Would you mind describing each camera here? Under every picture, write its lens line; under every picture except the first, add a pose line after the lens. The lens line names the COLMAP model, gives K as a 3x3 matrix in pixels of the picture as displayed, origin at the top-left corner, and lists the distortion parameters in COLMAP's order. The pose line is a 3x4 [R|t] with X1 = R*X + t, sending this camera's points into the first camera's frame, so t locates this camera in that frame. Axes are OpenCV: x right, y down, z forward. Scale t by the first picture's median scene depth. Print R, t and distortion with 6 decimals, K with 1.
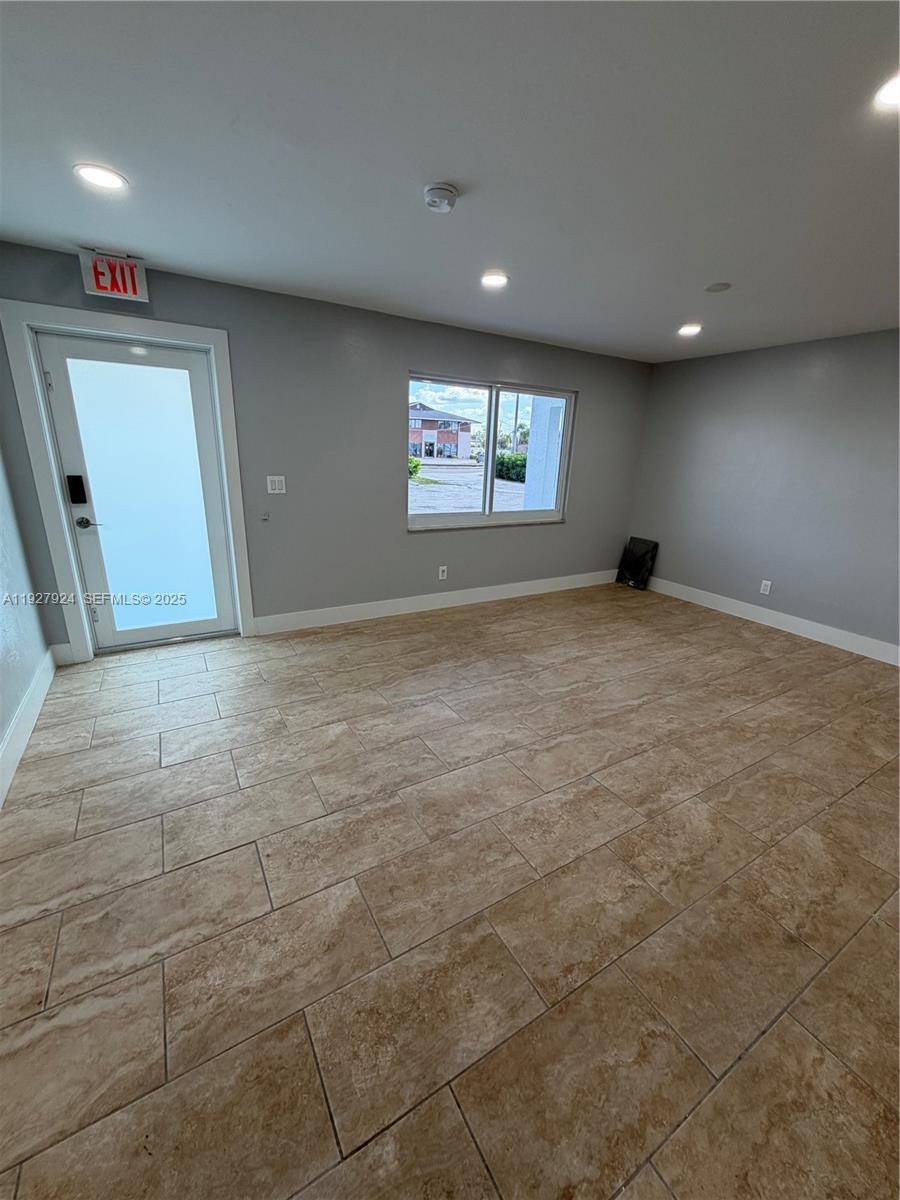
lens RADIAL K [[477.2, 0, 452.3], [0, 477.2, 597.4], [0, 0, 1]] dist [0.000891, -0.000257]
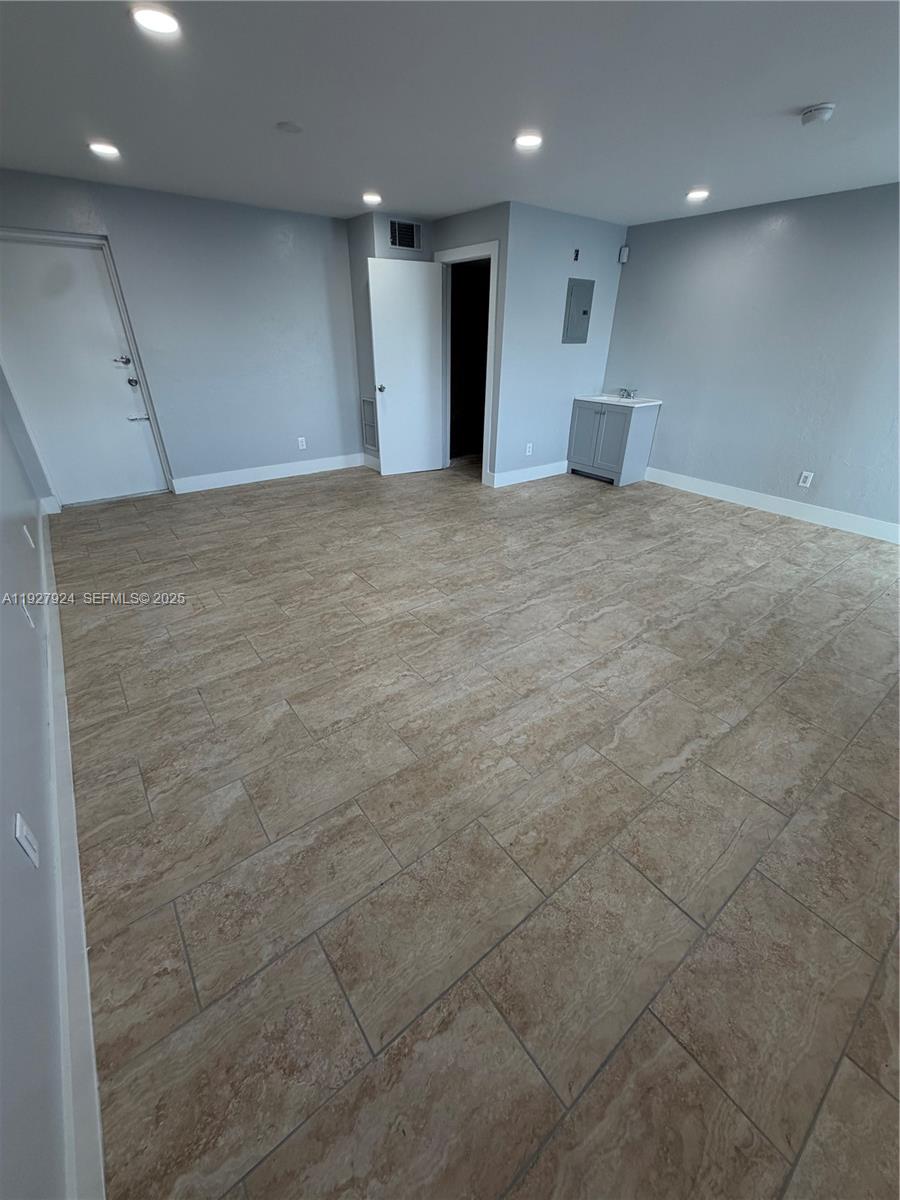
lens RADIAL K [[477.2, 0, 450.4], [0, 477.2, 598.6], [0, 0, 1]] dist [0.000891, -0.000257]
pose [[-0.992291, 0.011899, -0.123354, 0.730617], [-0.081202, 0.689504, 0.719716, -0.527612], [0.093617, 0.724184, -0.683223, 1.789769]]
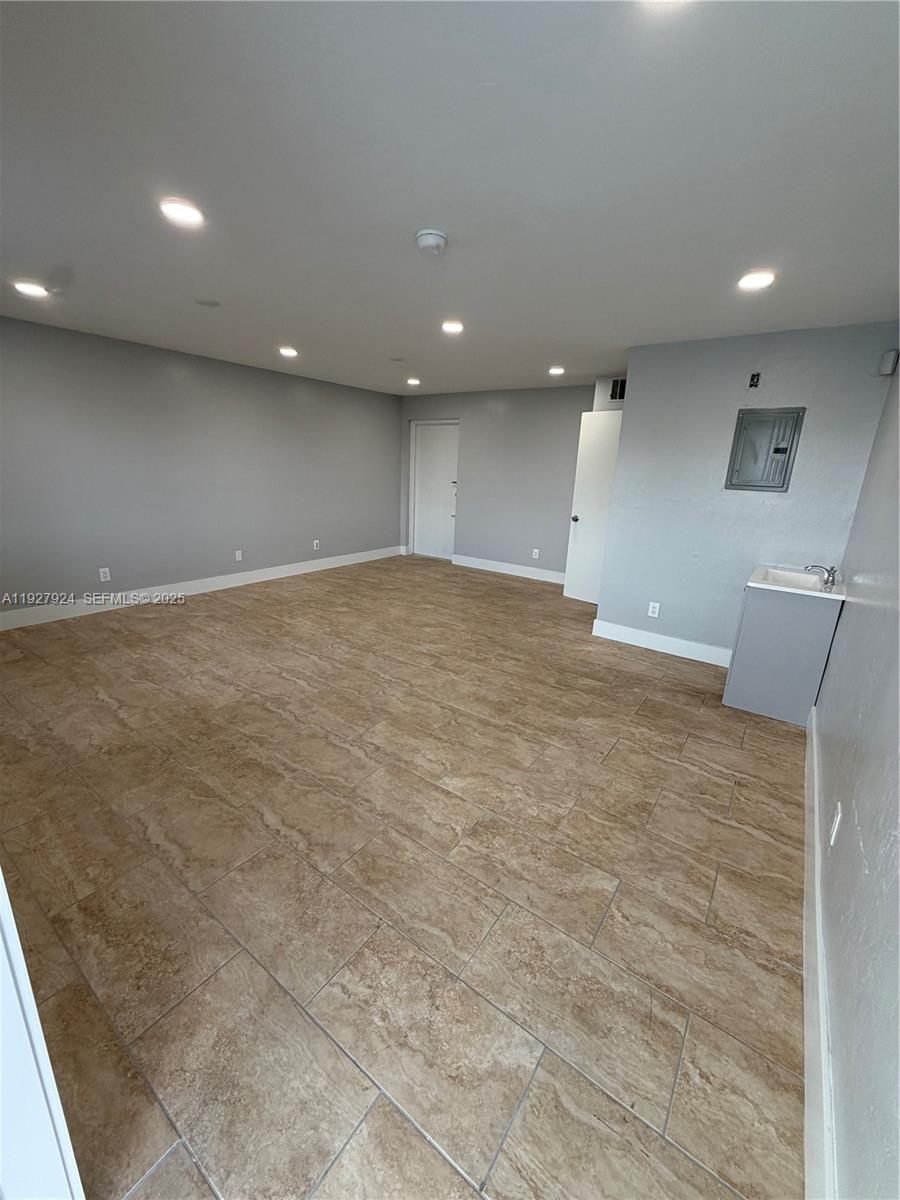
lens RADIAL K [[477.2, 0, 450.5], [0, 477.2, 597.5], [0, 0, 1]] dist [0.000891, -0.000257]
pose [[-0.394507, -0.299465, 0.868726, -0.844664], [0.221502, 0.886535, 0.406193, -0.366024], [-0.891796, 0.352671, -0.283412, 1.054406]]
